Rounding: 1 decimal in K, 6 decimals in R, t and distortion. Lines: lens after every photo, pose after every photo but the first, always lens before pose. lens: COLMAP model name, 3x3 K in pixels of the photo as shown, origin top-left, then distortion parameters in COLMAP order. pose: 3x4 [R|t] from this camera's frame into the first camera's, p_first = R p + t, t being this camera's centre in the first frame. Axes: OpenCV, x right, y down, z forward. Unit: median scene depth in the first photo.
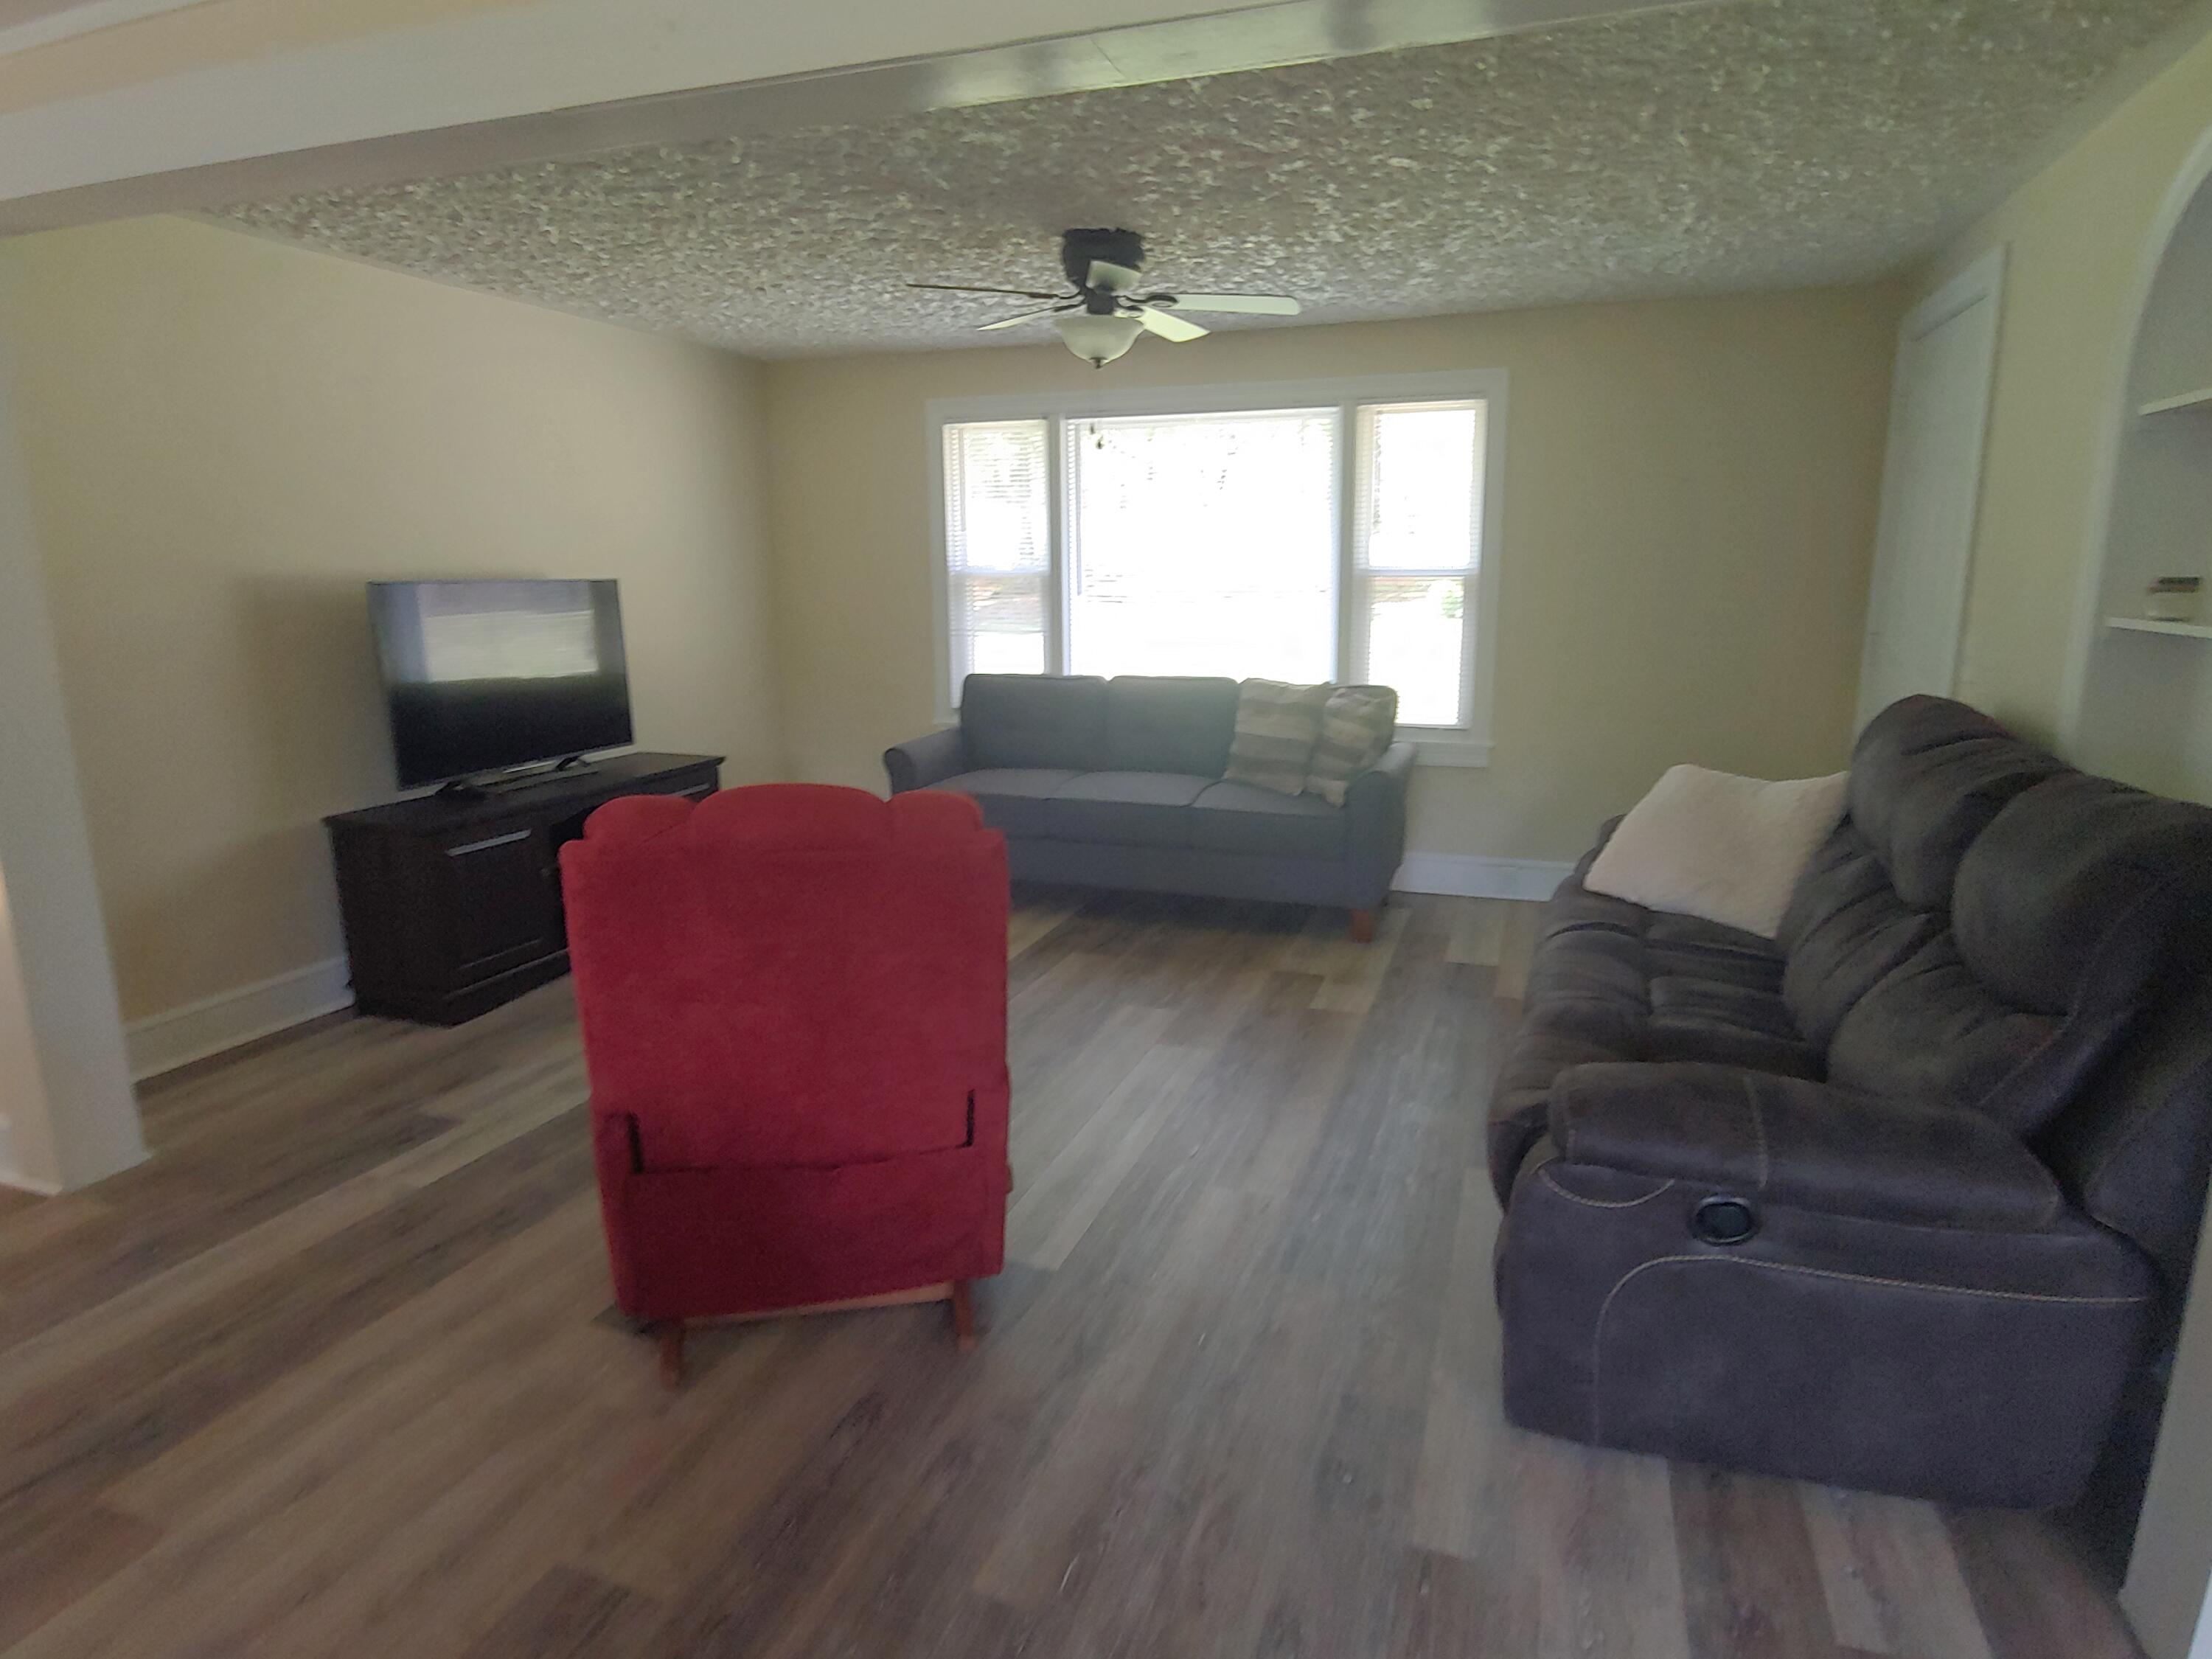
lens RADIAL K [[1254.8, 0, 1106.0], [0, 1254.8, 829.5], [0, 0, 1]] dist [-0.020460, 0.005338]
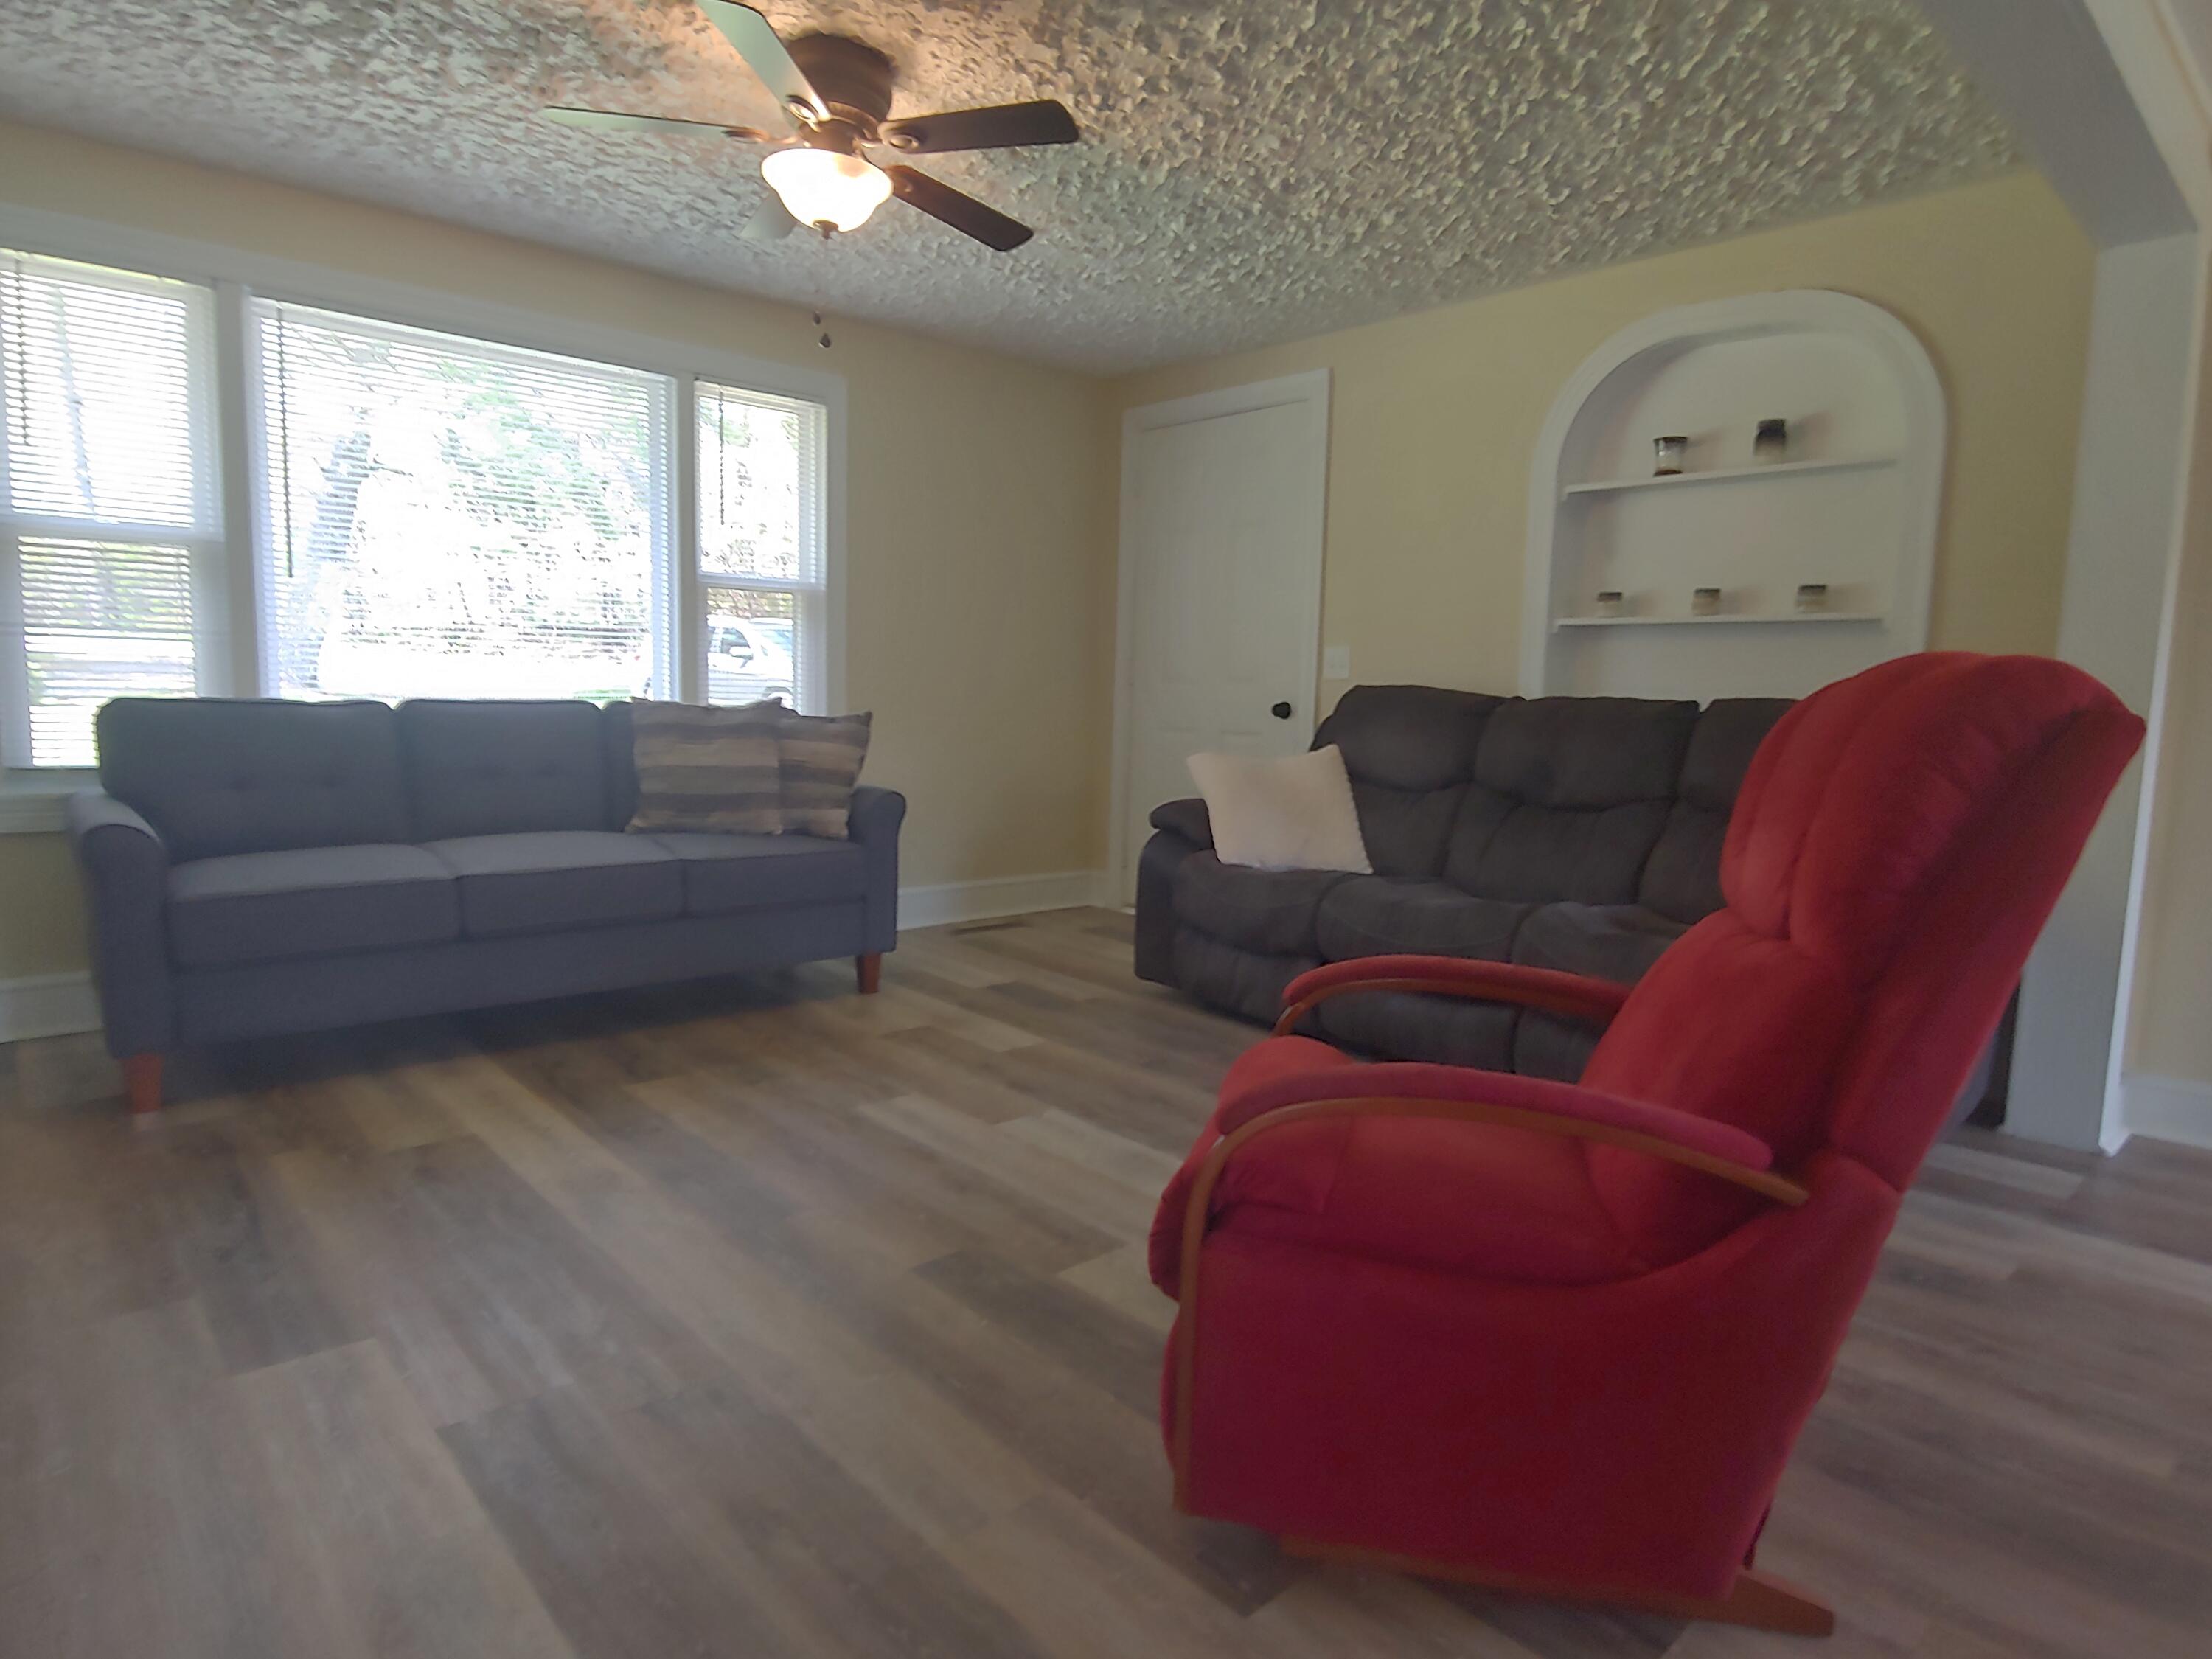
lens RADIAL K [[1254.8, 0, 1106.0], [0, 1254.8, 829.5], [0, 0, 1]] dist [-0.020460, 0.005338]
pose [[0.473042, -0.078509, 0.877535, -0.467338], [0.149765, 0.988691, 0.007722, -0.004006], [-0.868218, 0.127771, 0.479451, 0.428342]]
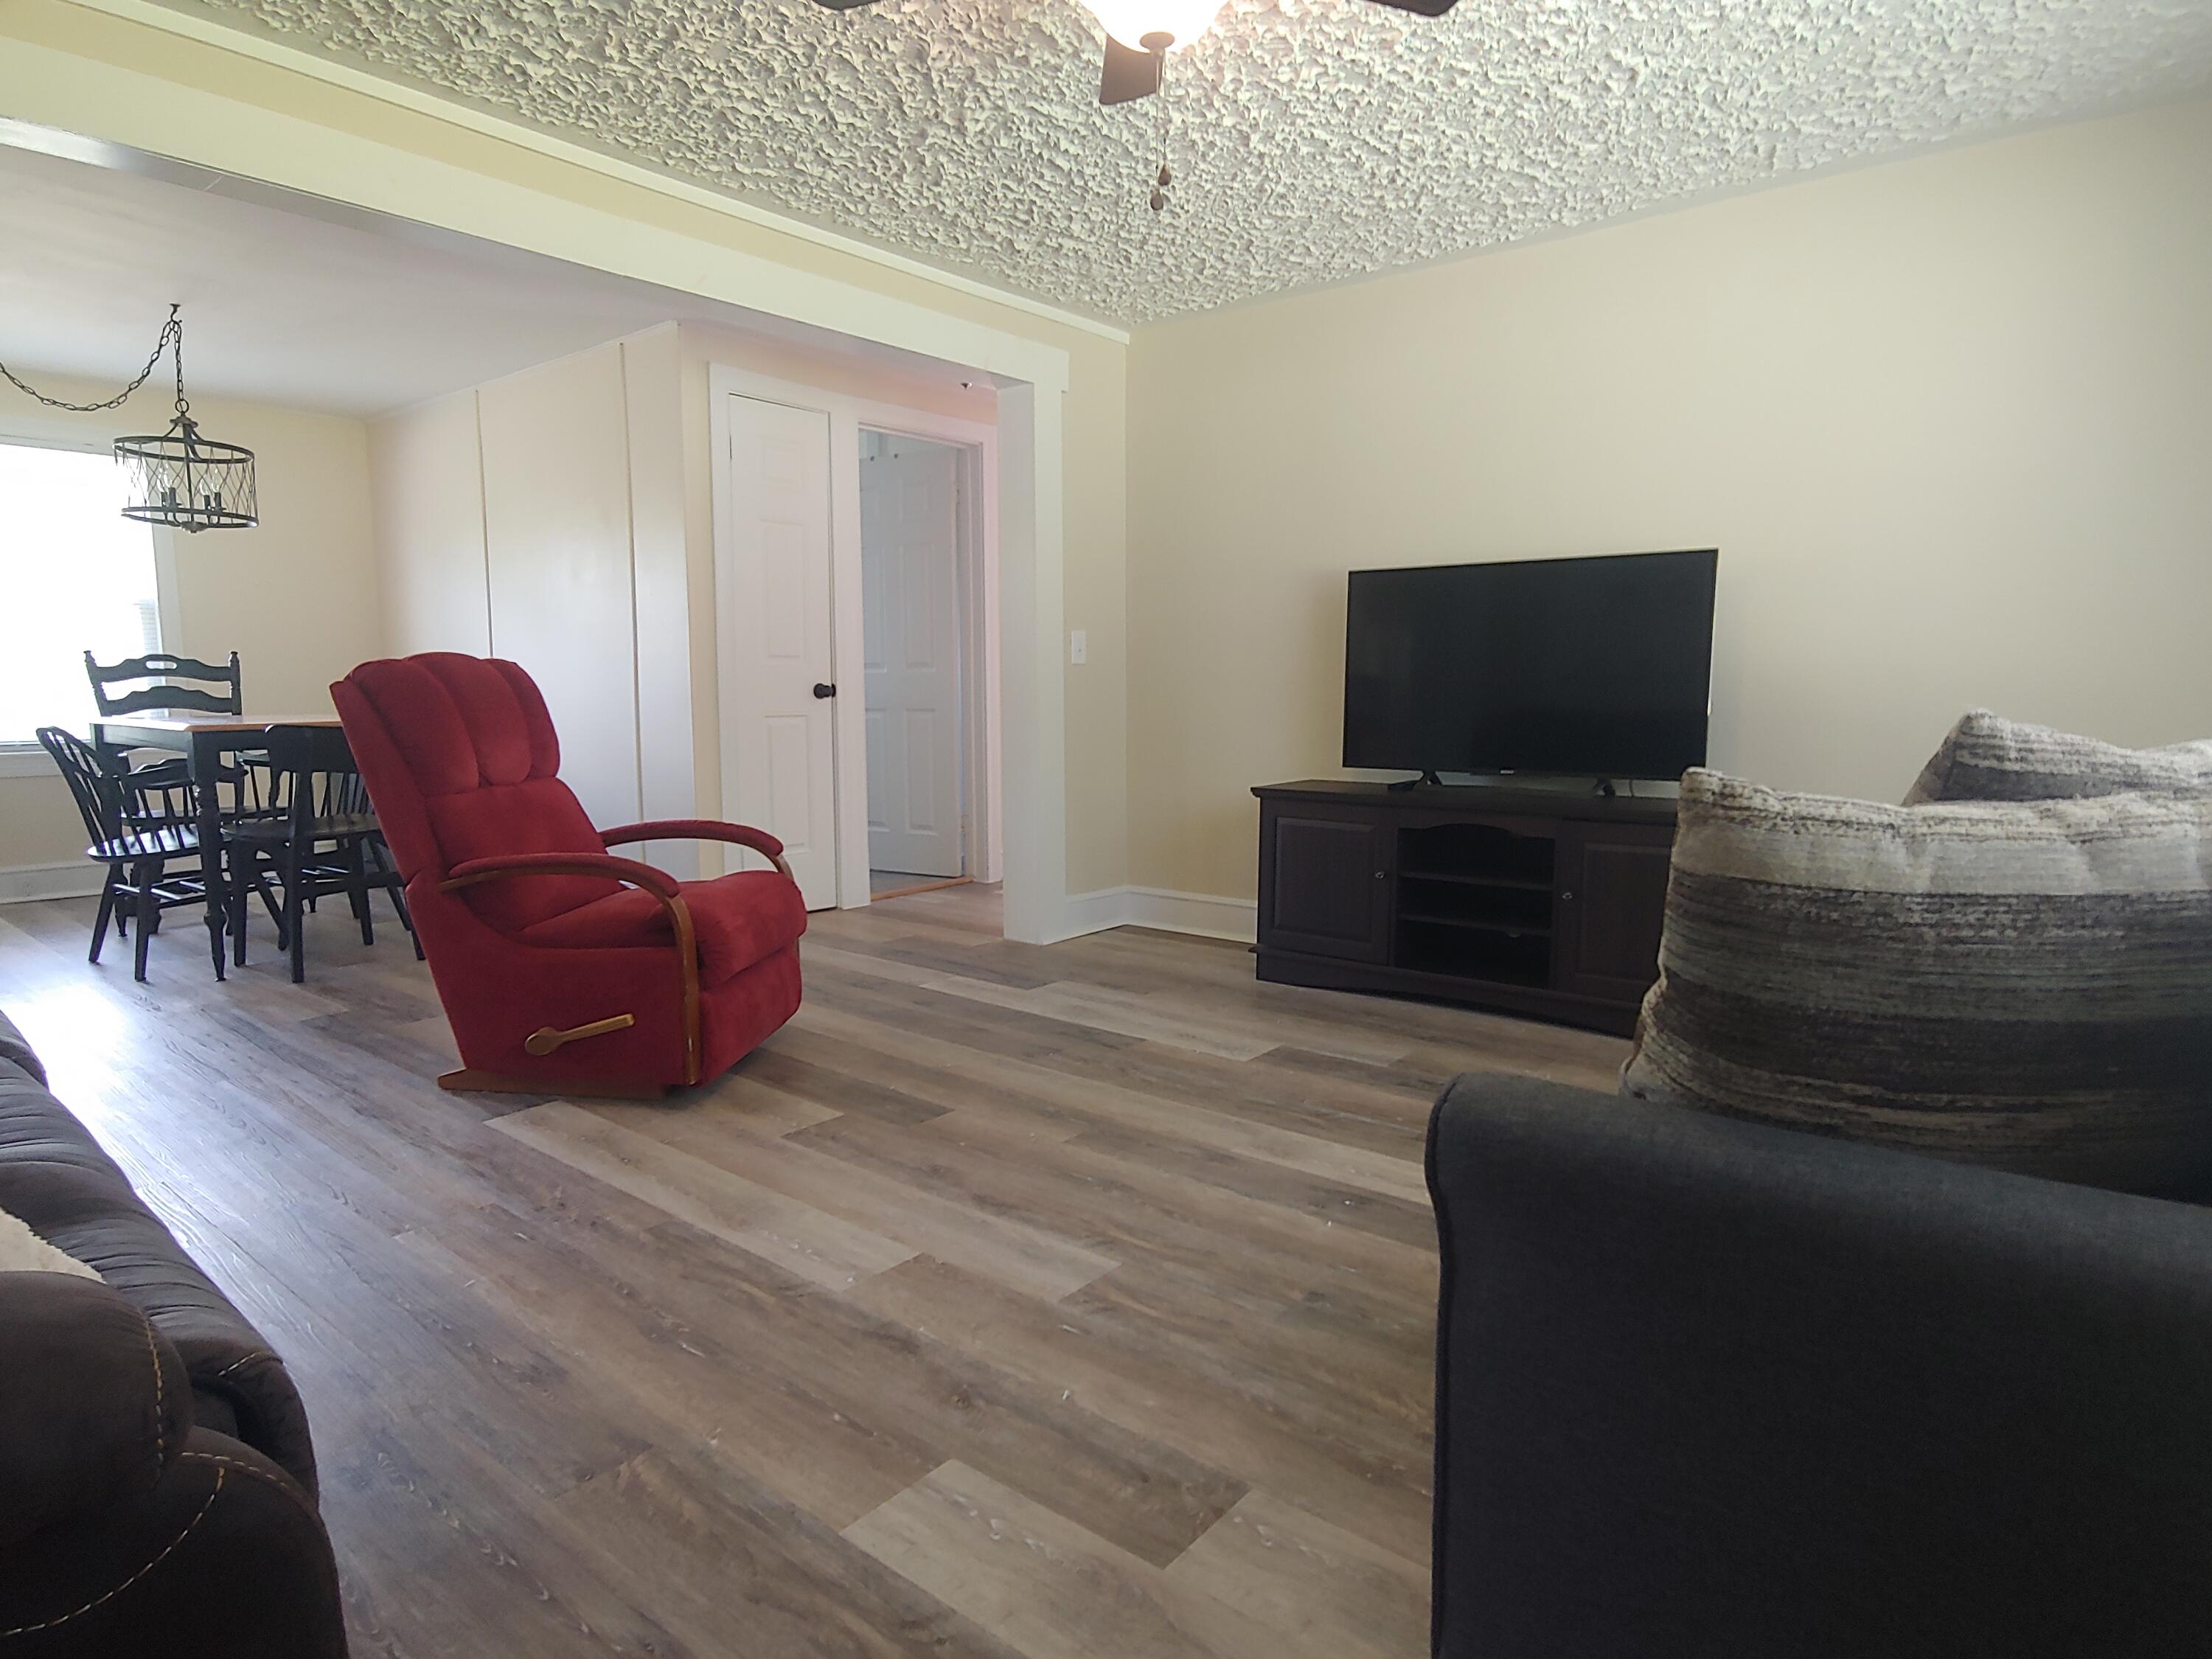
lens RADIAL K [[1254.8, 0, 1106.0], [0, 1254.8, 829.5], [0, 0, 1]] dist [-0.020460, 0.005338]
pose [[-0.338203, 0.111153, -0.934486, 0.419100], [-0.183795, 0.966076, 0.181428, -0.111518], [0.922951, 0.233113, -0.306301, 0.953203]]
